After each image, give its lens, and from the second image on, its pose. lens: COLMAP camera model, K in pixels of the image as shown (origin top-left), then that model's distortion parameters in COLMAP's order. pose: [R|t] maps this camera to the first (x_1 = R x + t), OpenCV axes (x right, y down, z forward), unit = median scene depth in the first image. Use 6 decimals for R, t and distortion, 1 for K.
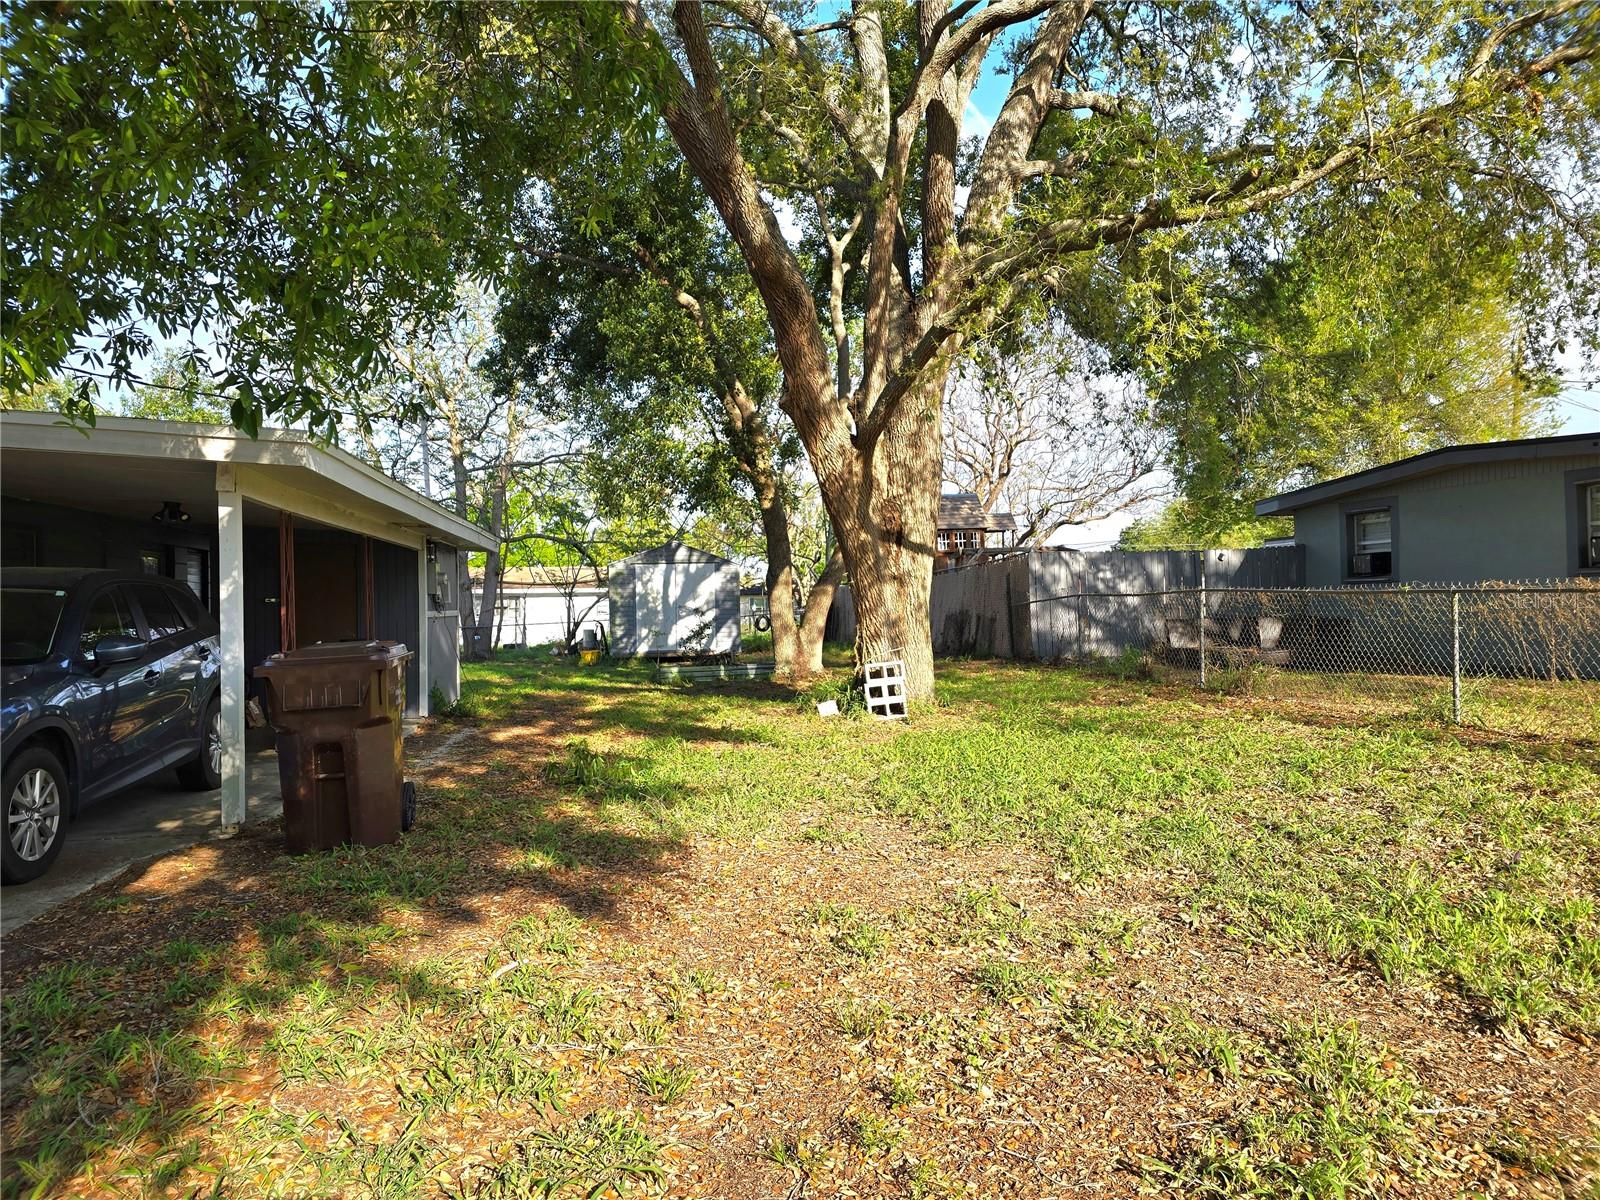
lens RADIAL K [[1068.2, 0, 788.5], [0, 1068.2, 595.1], [0, 0, 1]] dist [0.078543, -0.073160]
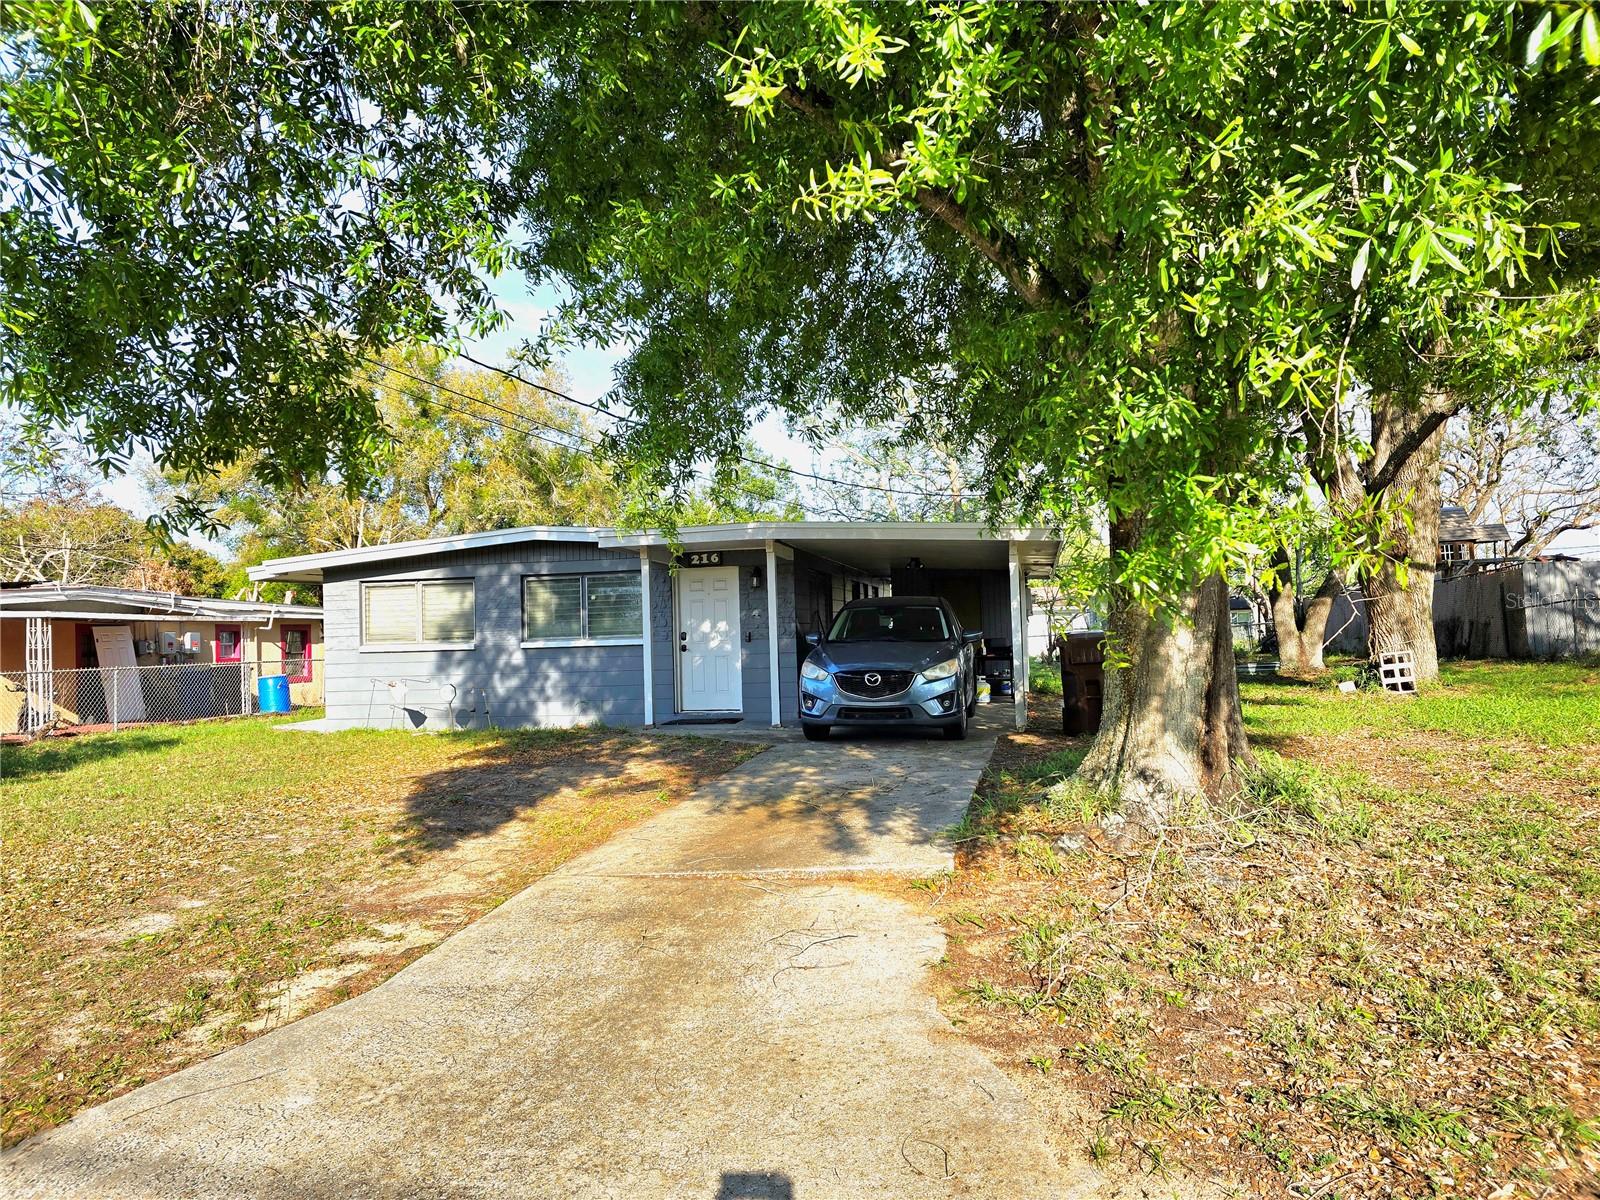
lens RADIAL K [[1068.2, 0, 788.5], [0, 1068.2, 595.1], [0, 0, 1]] dist [0.078543, -0.073160]
pose [[0.929760, -0.022168, -0.367499, -0.079069], [0.015420, 0.999654, -0.021288, 0.005740], [0.367844, 0.014126, 0.929780, -0.378046]]
